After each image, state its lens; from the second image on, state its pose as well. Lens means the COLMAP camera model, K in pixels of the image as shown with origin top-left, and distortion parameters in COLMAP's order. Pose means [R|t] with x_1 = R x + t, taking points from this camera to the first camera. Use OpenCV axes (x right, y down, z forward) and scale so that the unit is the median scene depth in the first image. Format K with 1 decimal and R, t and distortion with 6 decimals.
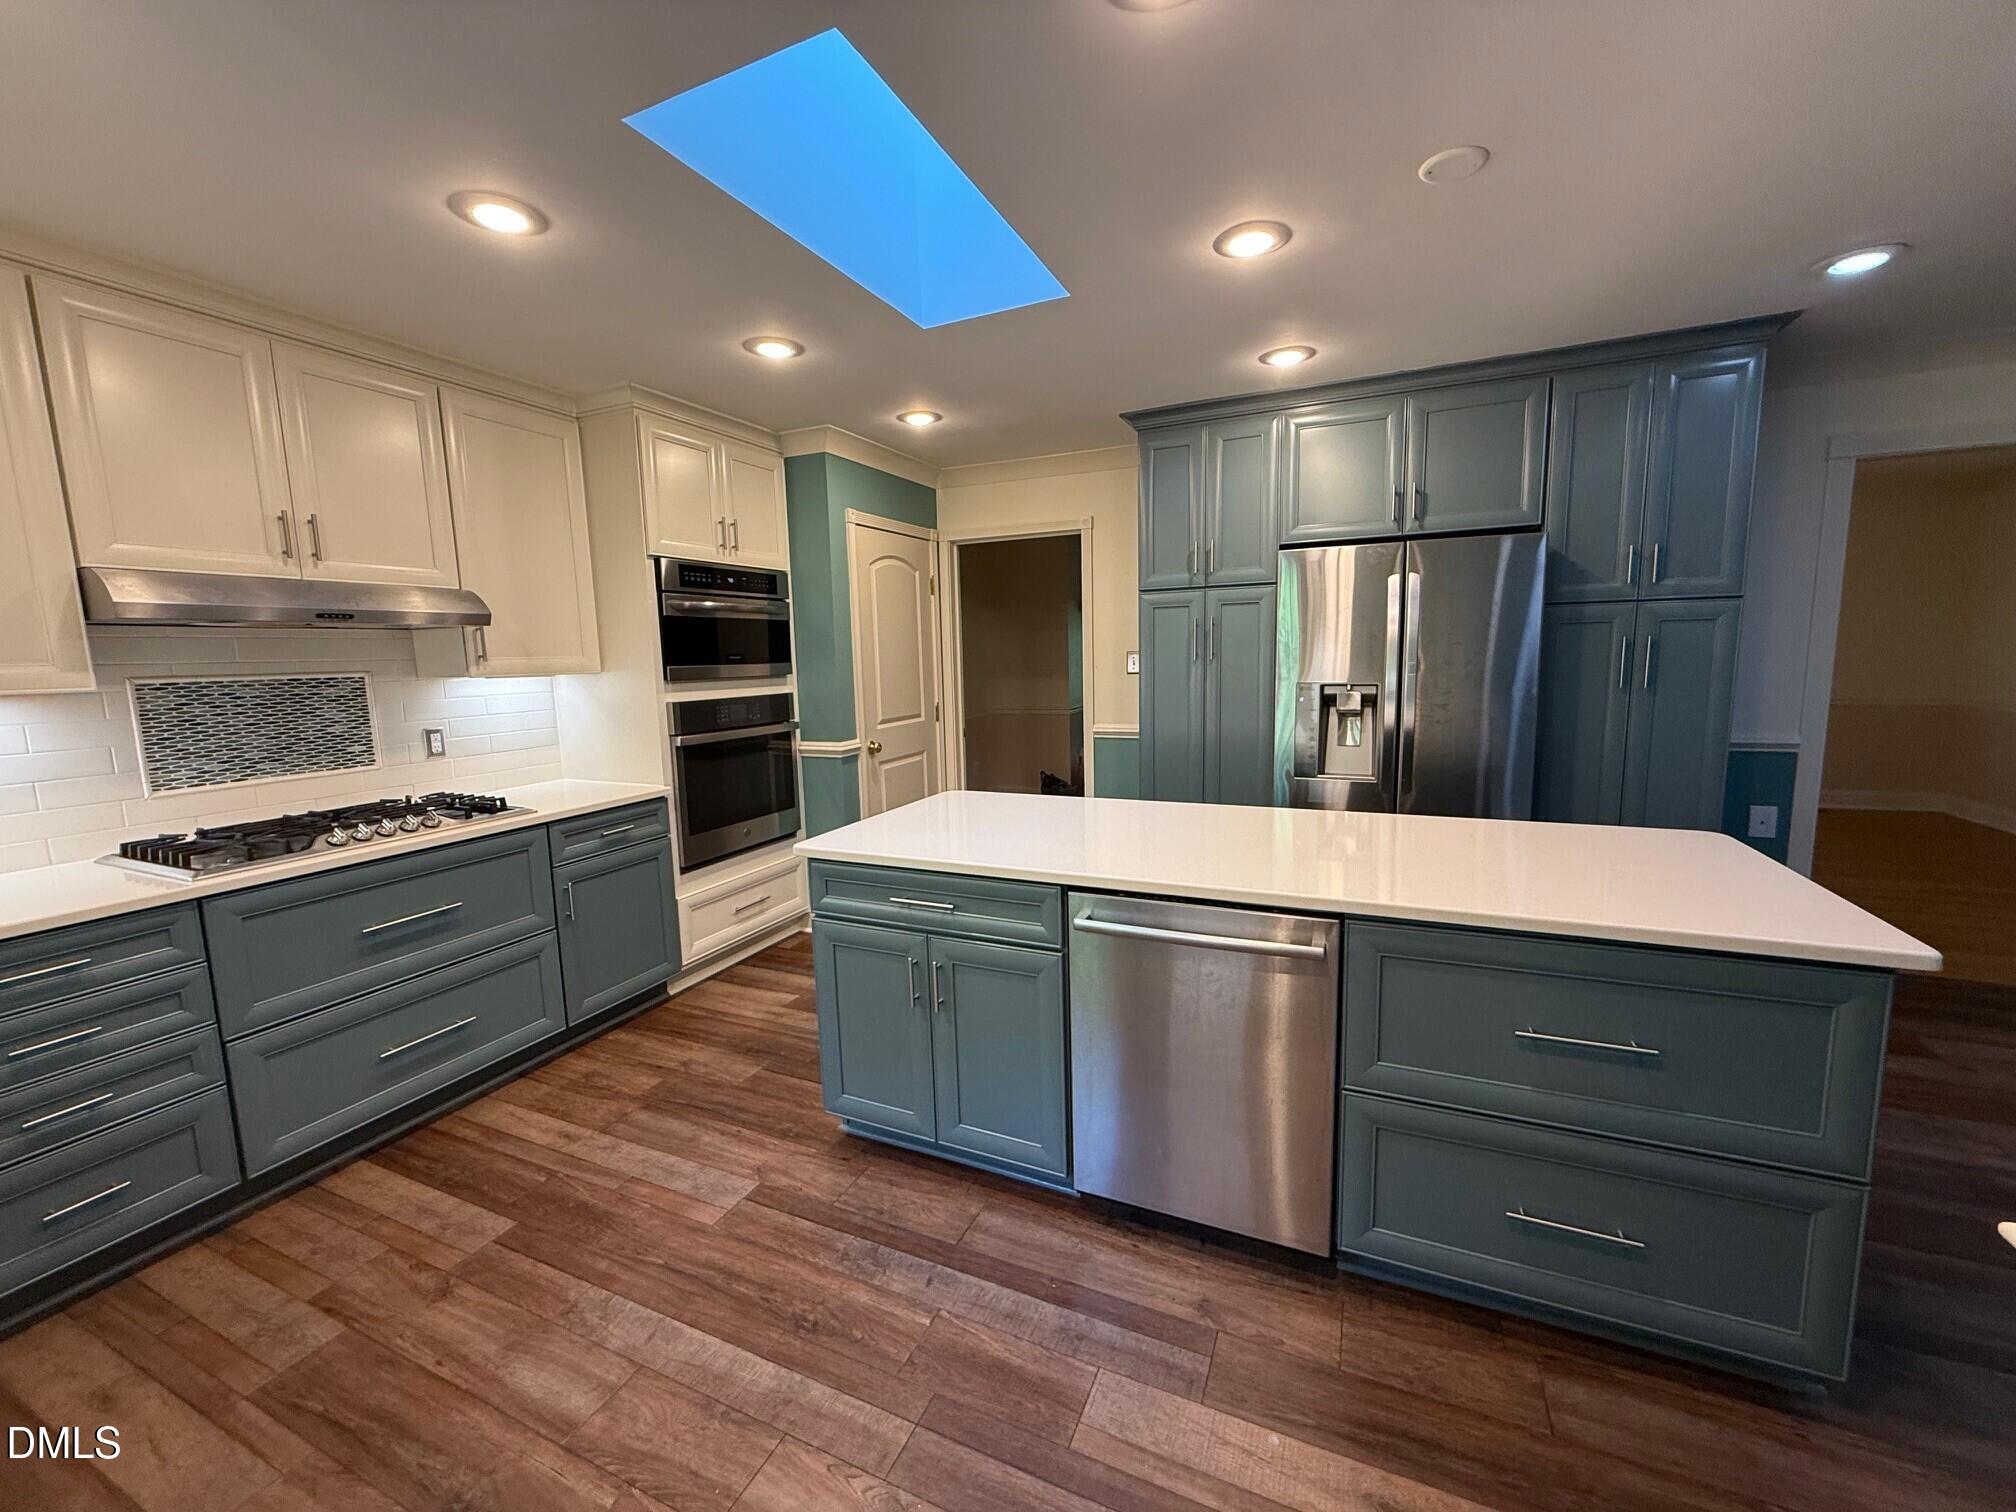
lens RADIAL K [[806.2, 0, 1007.2], [0, 806.2, 755.8], [0, 0, 1]] dist [0.001744, -0.000034]
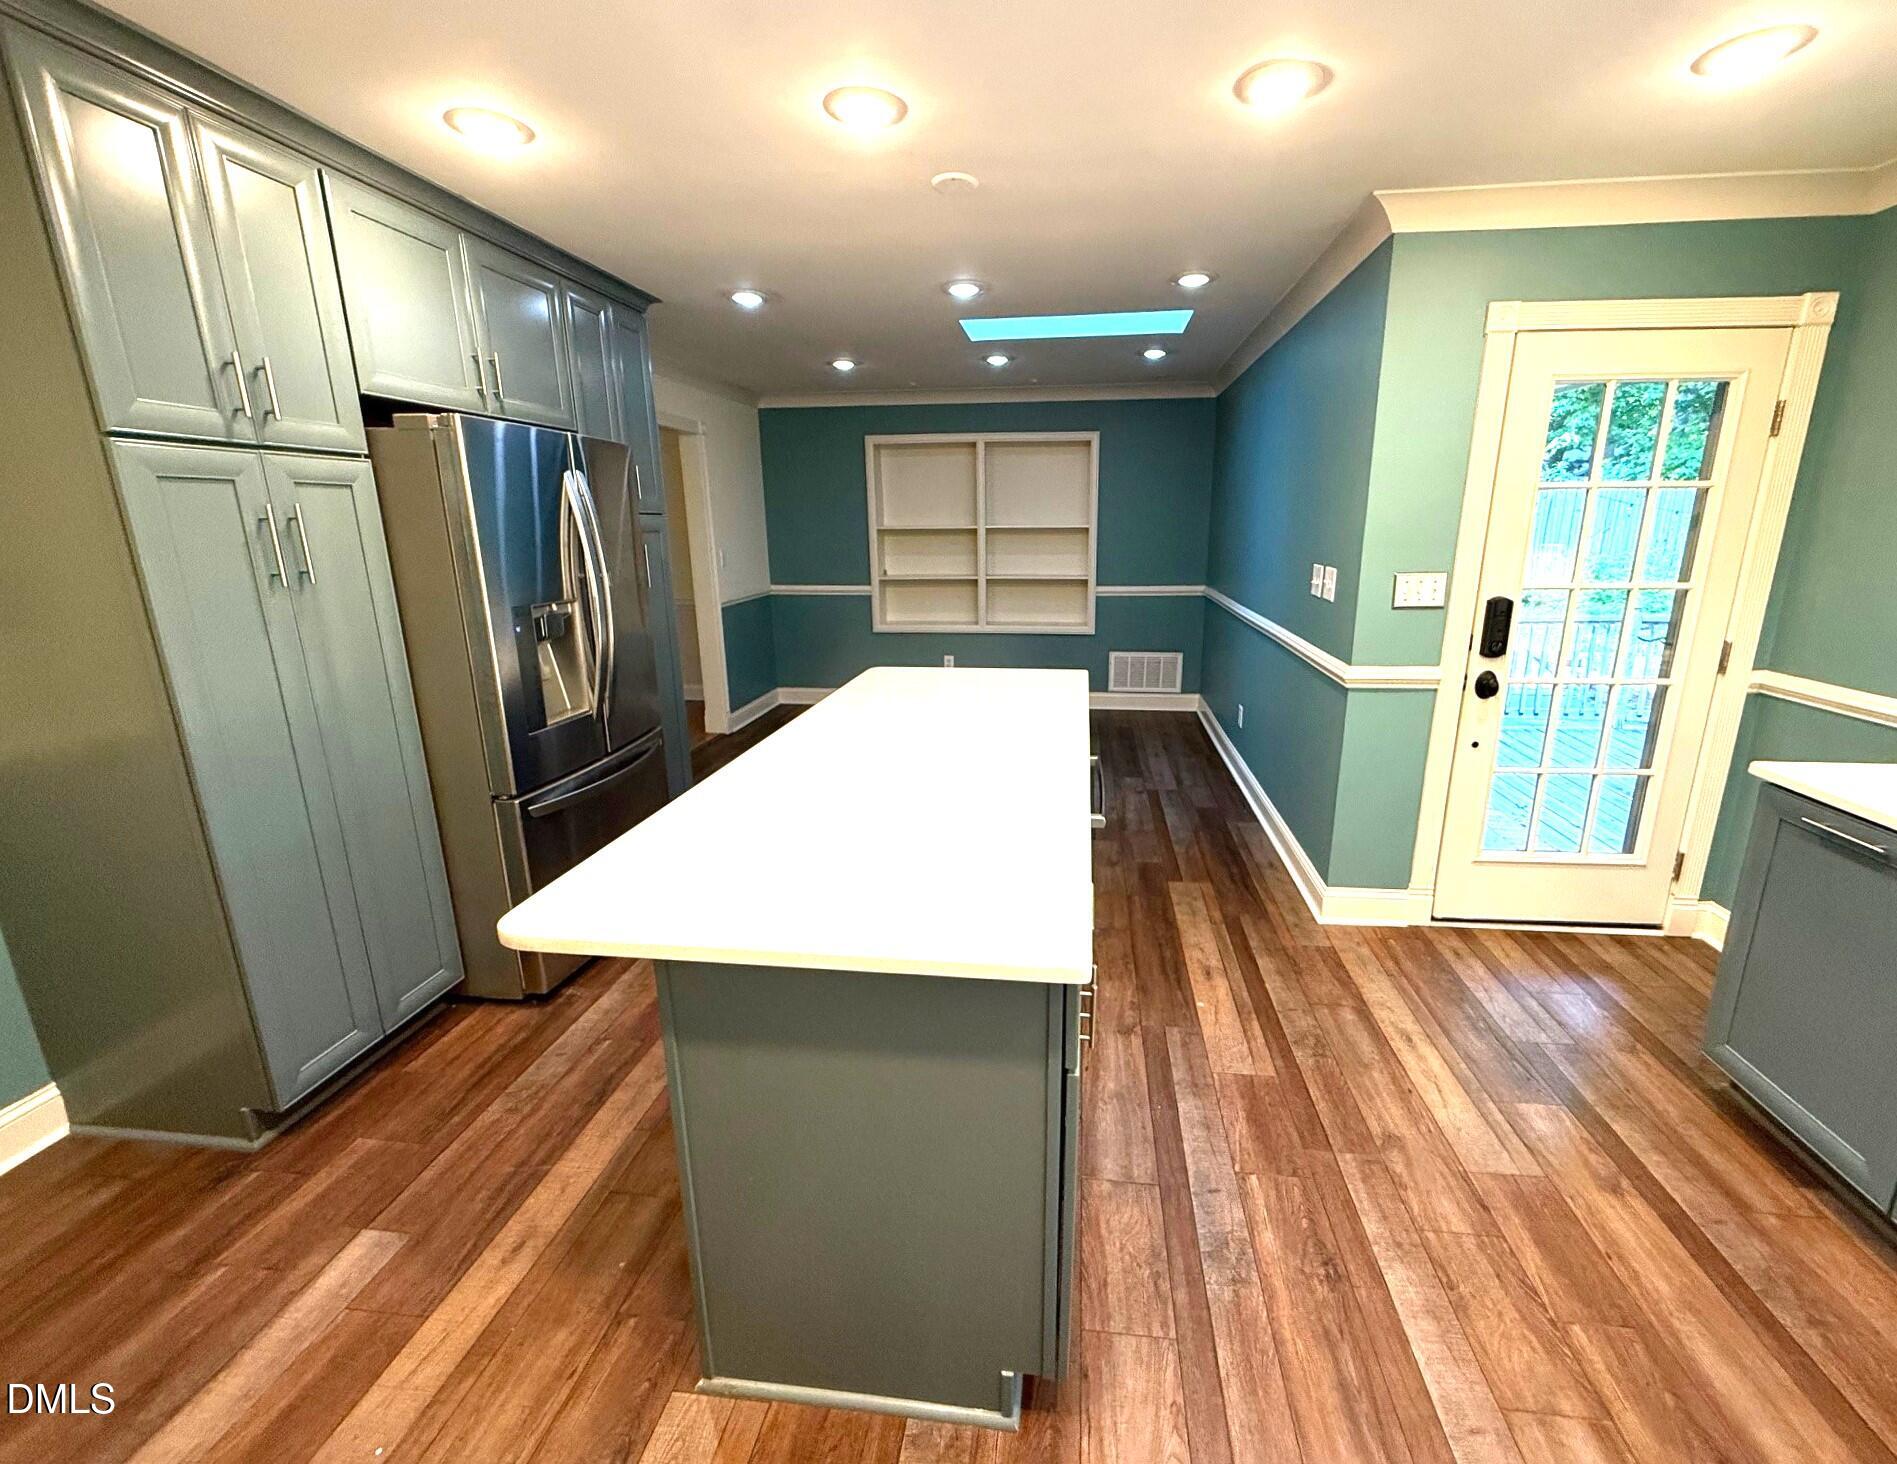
lens RADIAL K [[789.7, 0, 999.3], [0, 789.7, 727.1], [0, 0, 1]] dist [0.002249, -0.000062]
pose [[-0.311045, -0.206134, 0.927771, -0.819959], [0.137544, 0.956155, 0.258554, -0.198345], [-0.940390, 0.208031, -0.269054, 1.413143]]
